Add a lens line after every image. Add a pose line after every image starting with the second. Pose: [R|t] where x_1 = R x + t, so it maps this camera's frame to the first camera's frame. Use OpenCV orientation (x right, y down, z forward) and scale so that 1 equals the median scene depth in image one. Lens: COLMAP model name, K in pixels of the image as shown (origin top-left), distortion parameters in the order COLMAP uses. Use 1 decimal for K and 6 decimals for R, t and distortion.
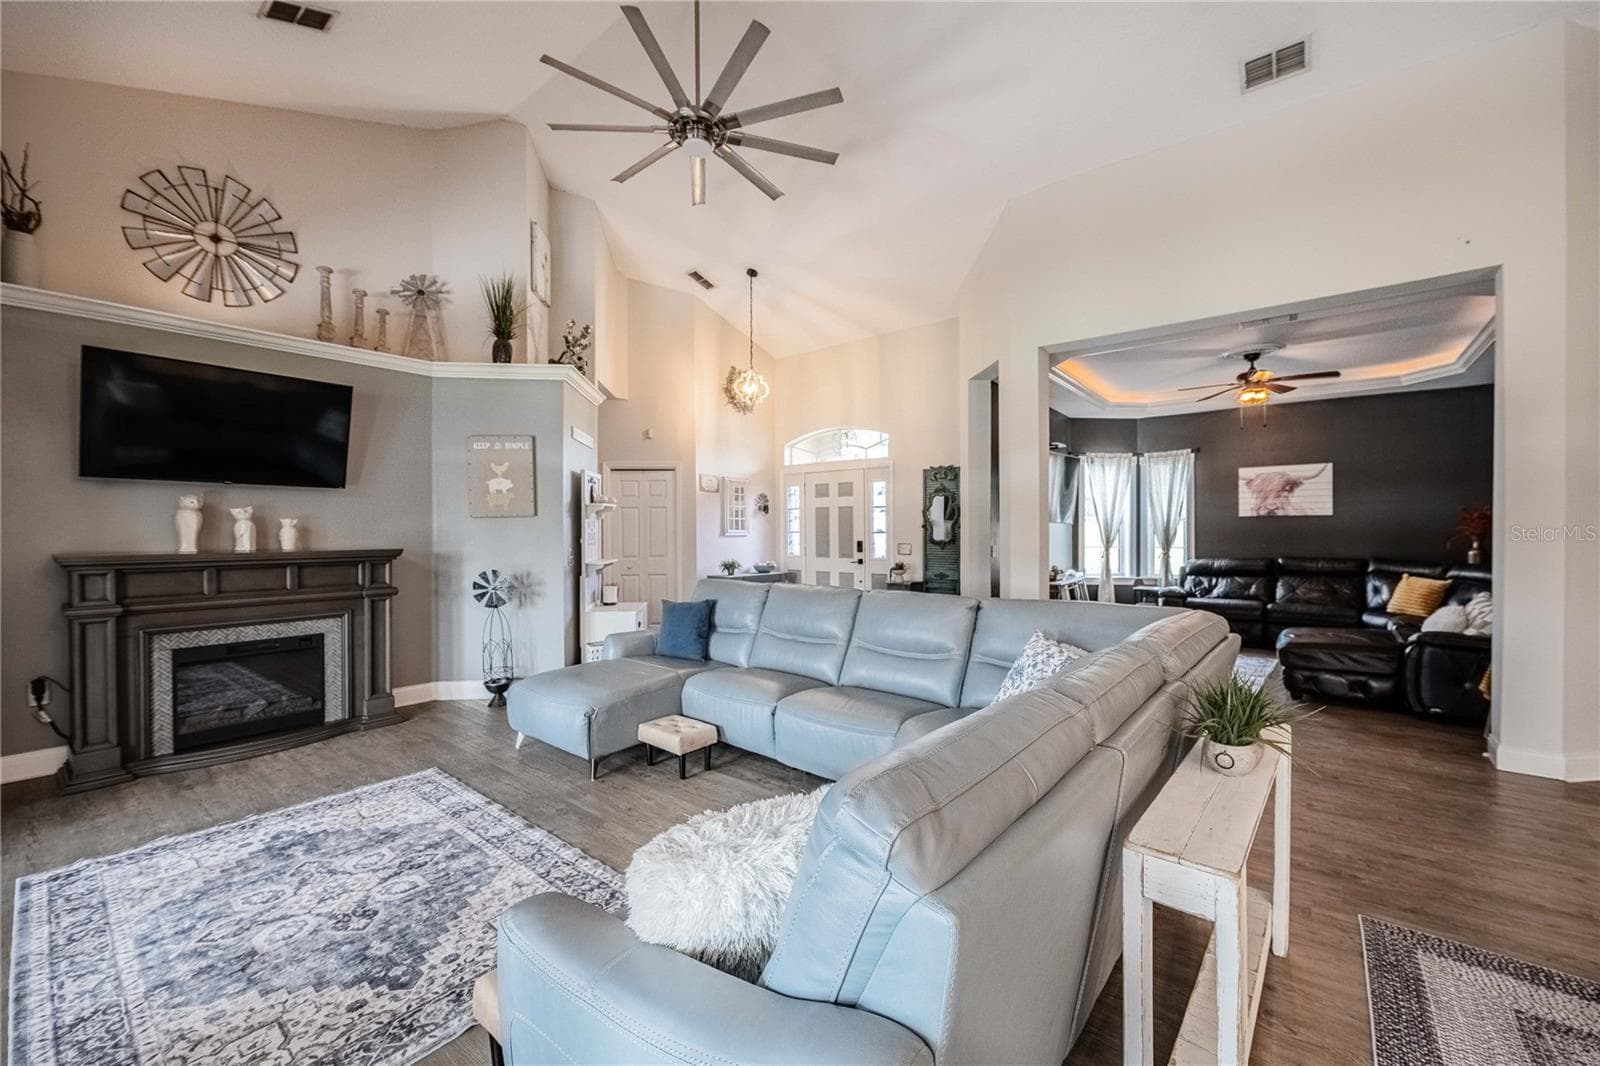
lens RADIAL K [[633.3, 0, 809.6], [0, 633.3, 538.1], [0, 0, 1]] dist [-0.006959, -0.000539]
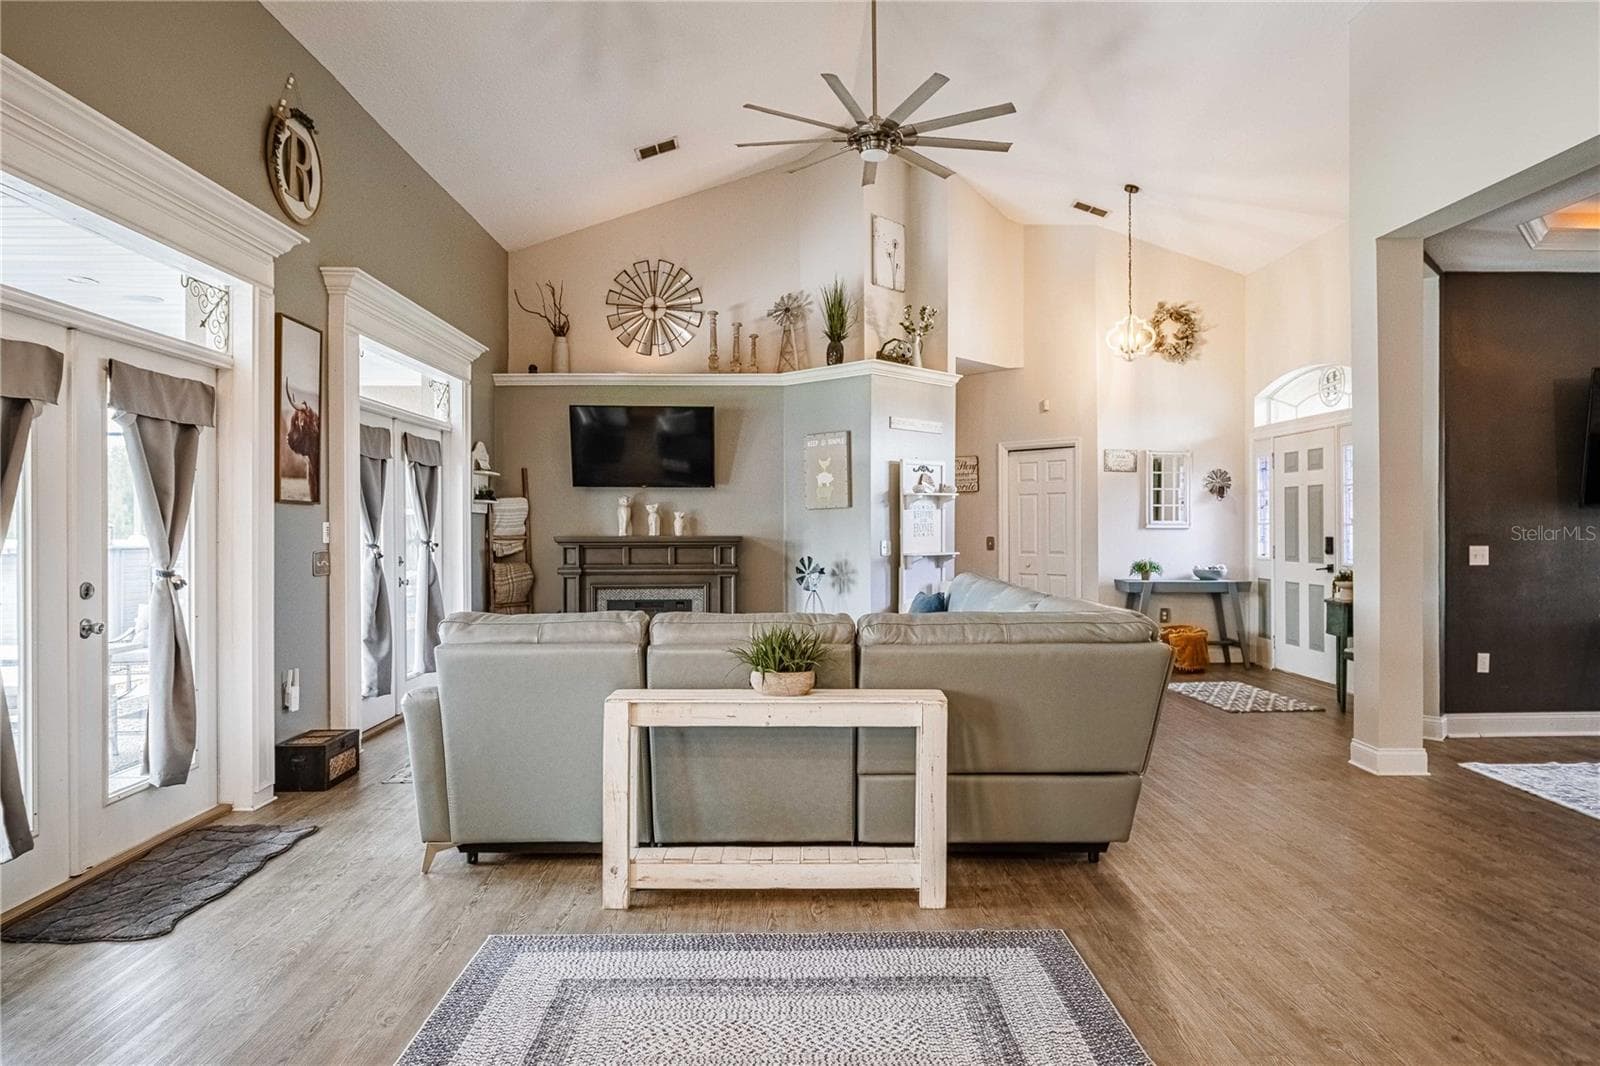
lens RADIAL K [[971.0, 0, 819.4], [0, 971.0, 536.5], [0, 0, 1]] dist [0.000037, -0.000075]
pose [[0.652431, 0.011004, -0.757768, 0.752464], [-0.009691, 0.999934, 0.006176, 0.004409], [0.757786, 0.003314, 0.652495, -0.090417]]
